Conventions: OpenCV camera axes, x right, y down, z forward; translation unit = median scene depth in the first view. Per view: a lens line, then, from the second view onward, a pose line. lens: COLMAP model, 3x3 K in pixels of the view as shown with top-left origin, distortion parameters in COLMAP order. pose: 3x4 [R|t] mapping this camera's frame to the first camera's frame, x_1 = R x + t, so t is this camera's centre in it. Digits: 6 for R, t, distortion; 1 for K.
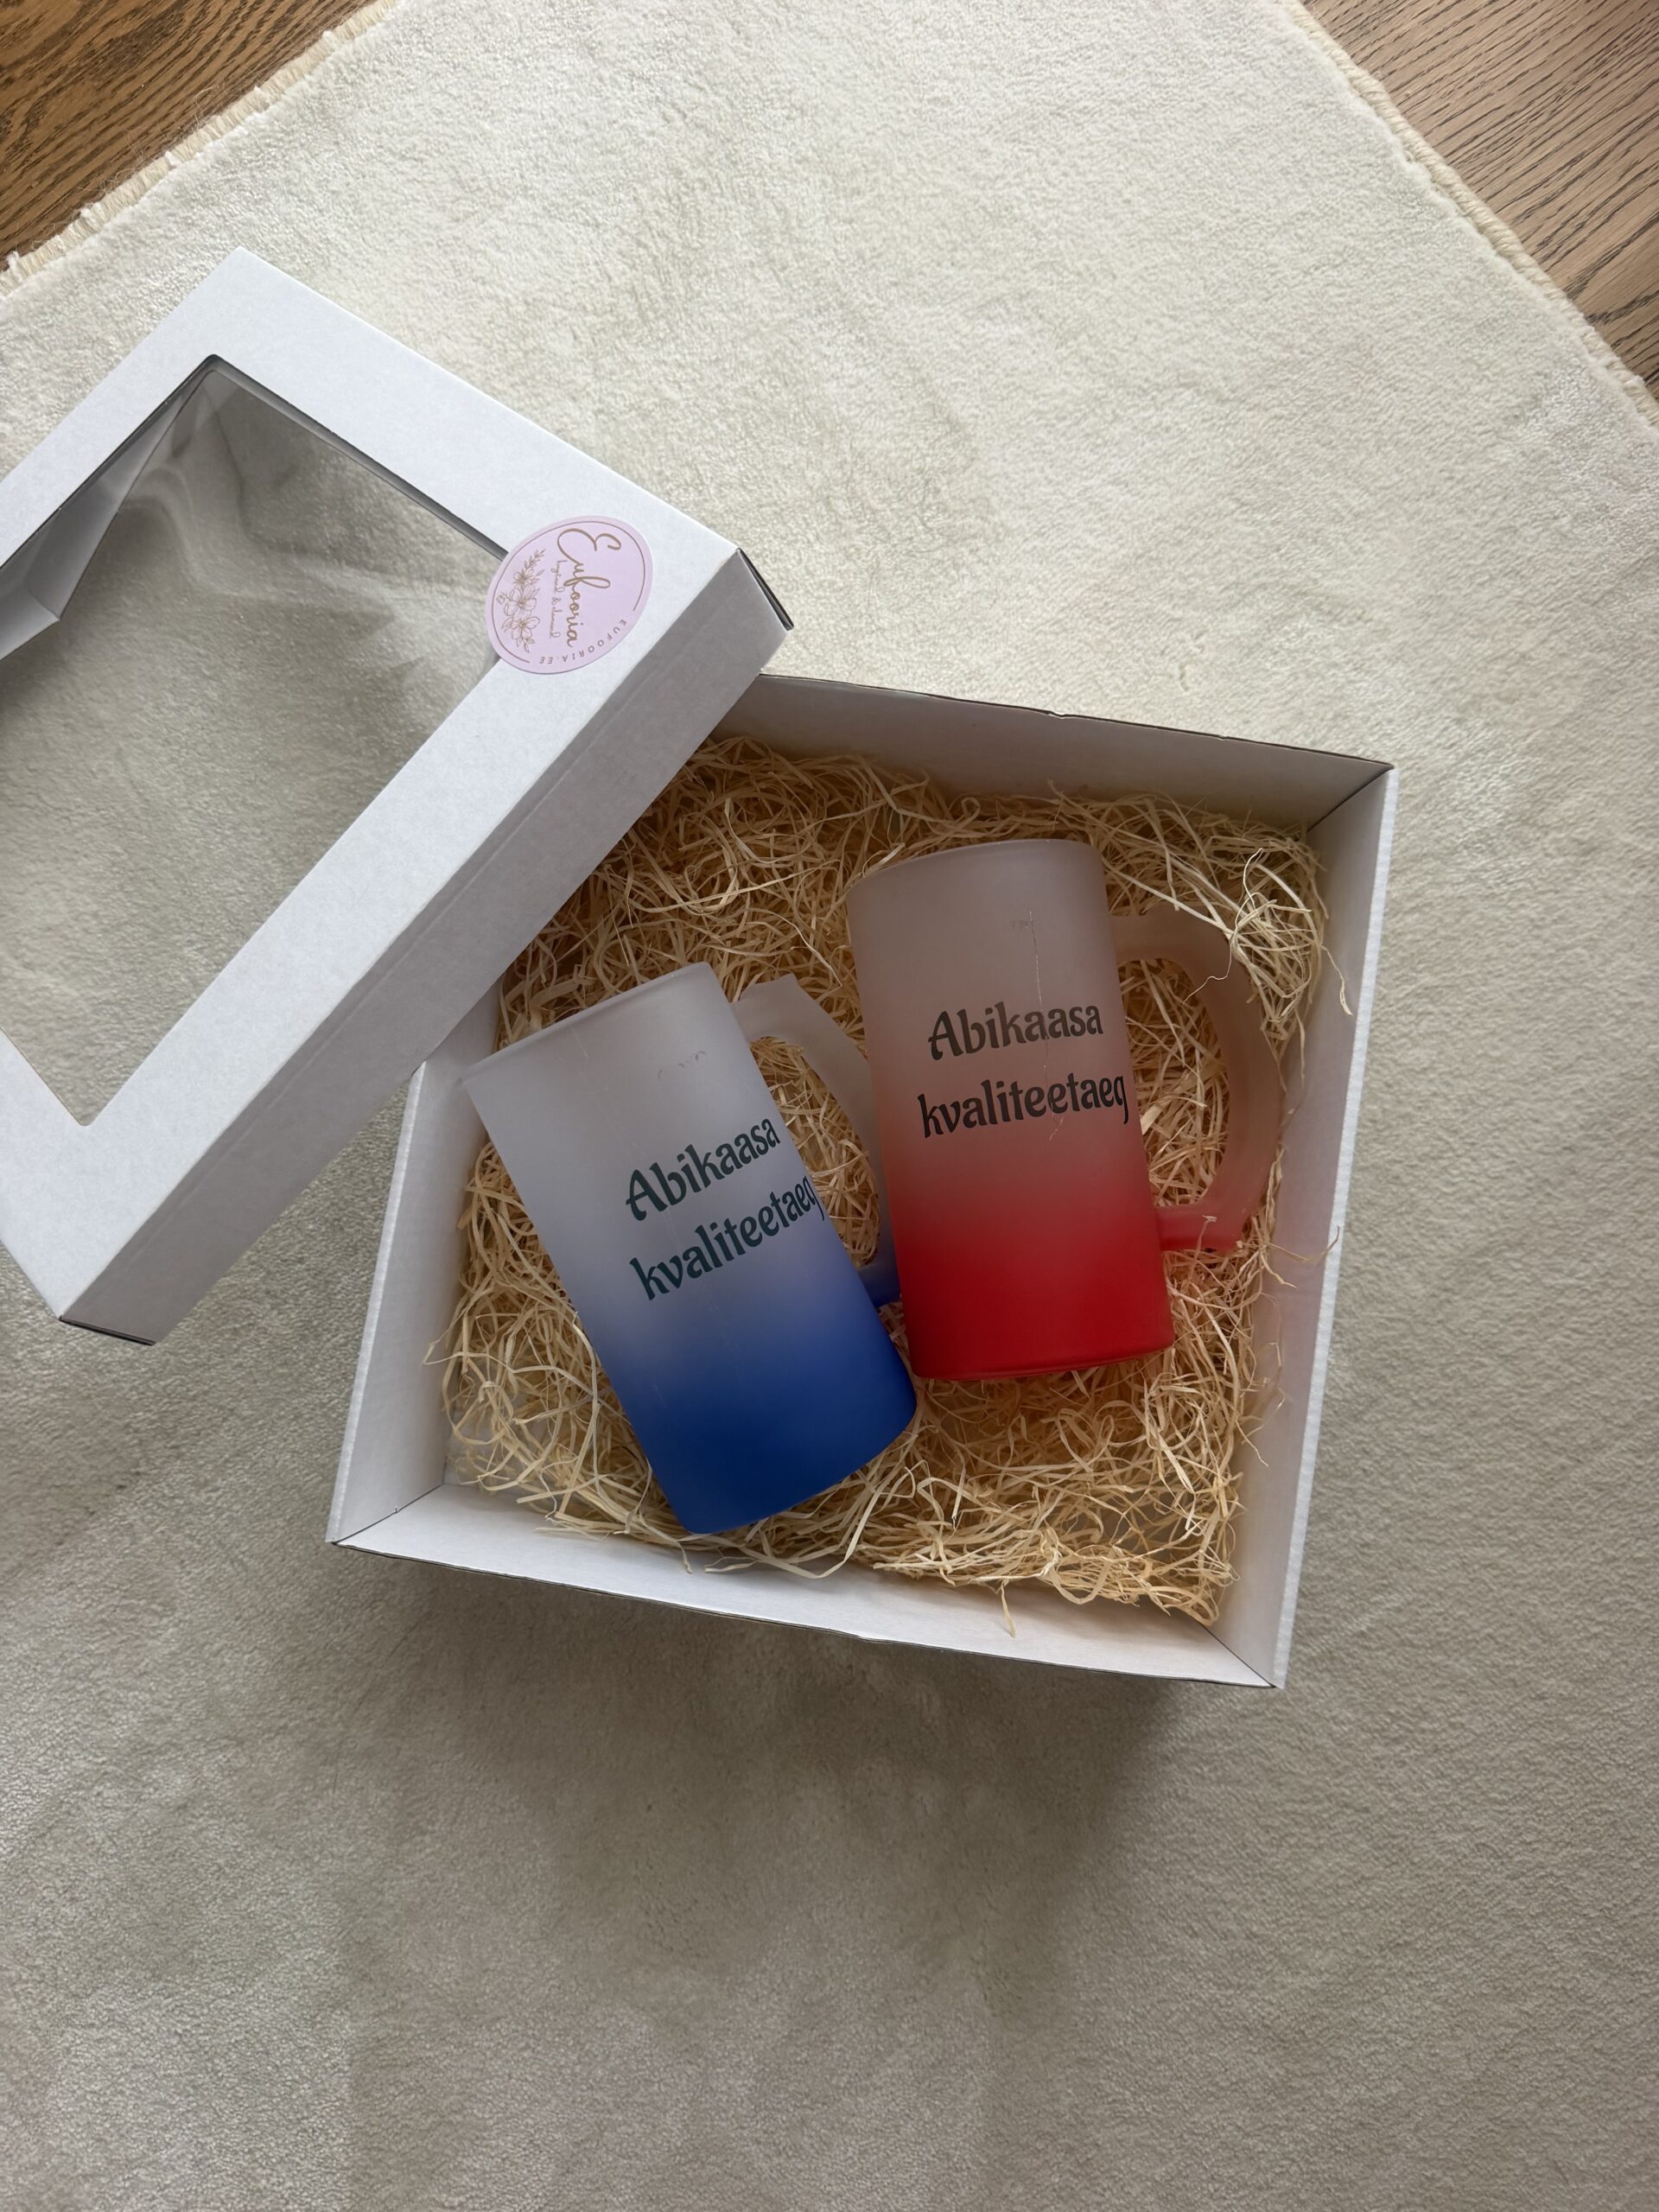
lens RADIAL K [[1548.1, 0, 827.9], [0, 1548.1, 1099.7], [0, 0, 1]] dist [-0.035868, 0.001349]
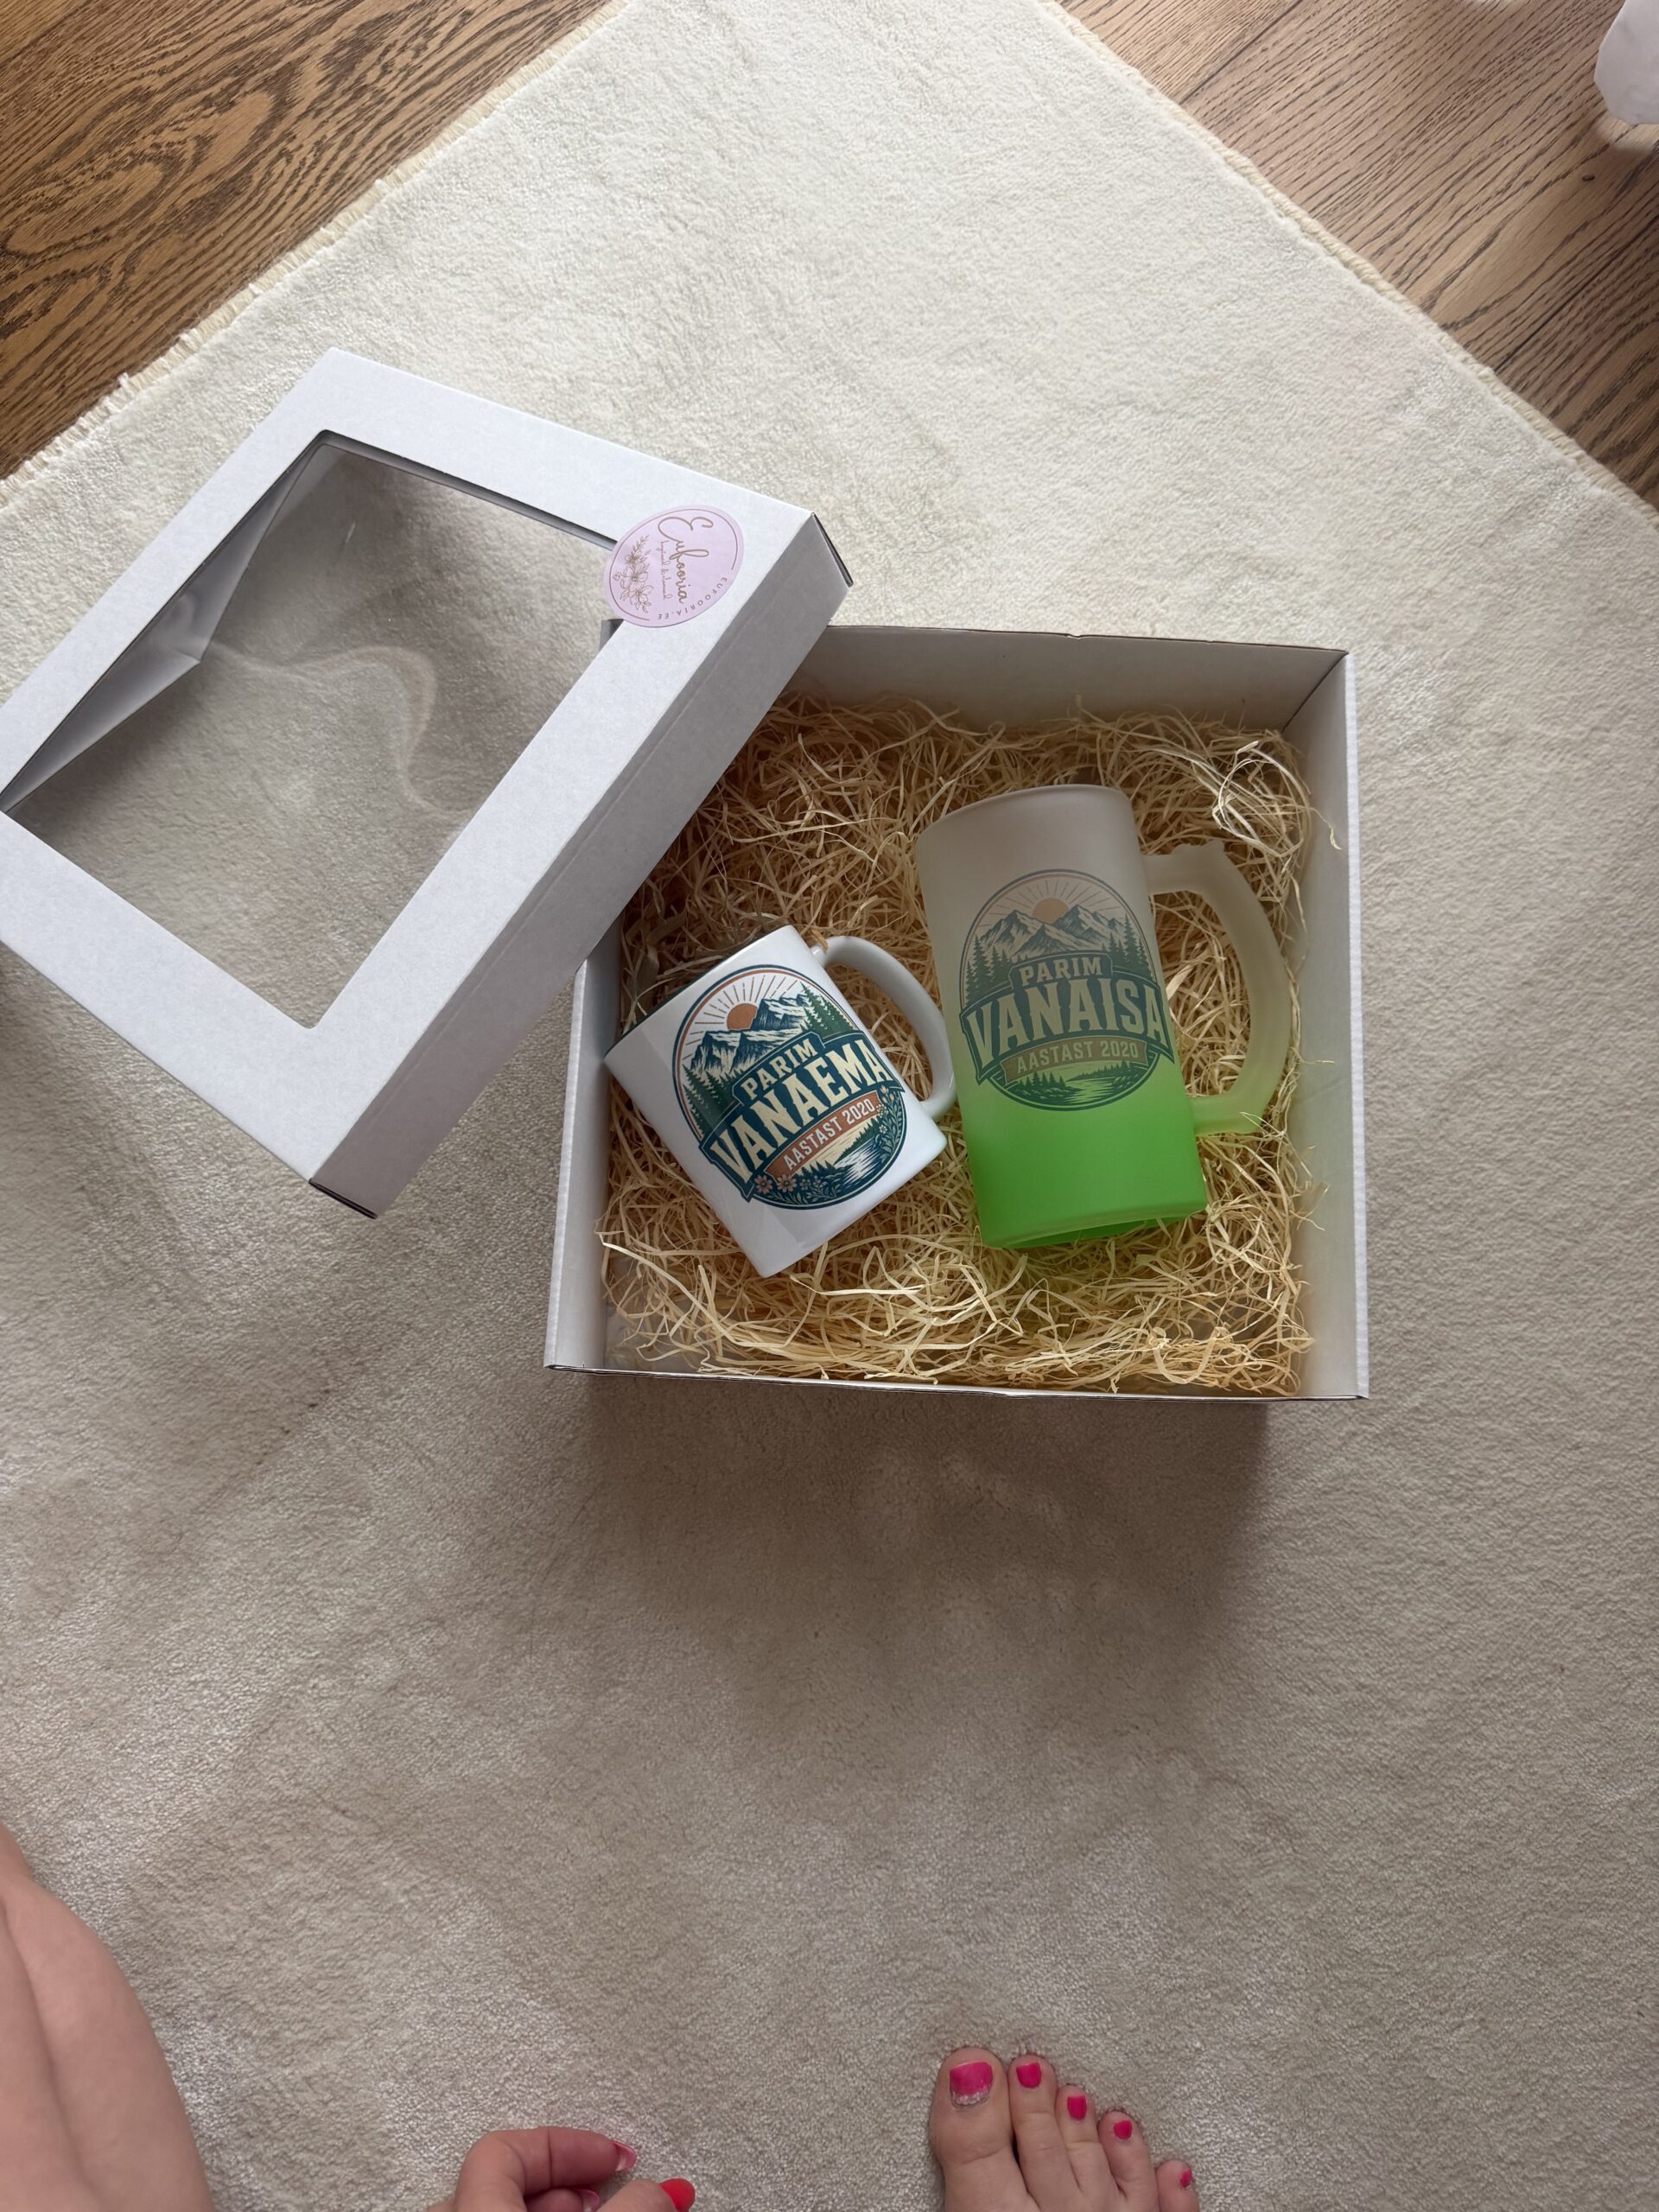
lens RADIAL K [[1548.1, 0, 829.0], [0, 1548.1, 1116.8], [0, 0, 1]] dist [-0.035868, 0.001349]
pose [[0.993596, -0.101498, 0.049659, -0.120492], [0.105694, 0.990244, -0.090809, 0.183511], [-0.039958, 0.095476, 0.994629, -0.145055]]
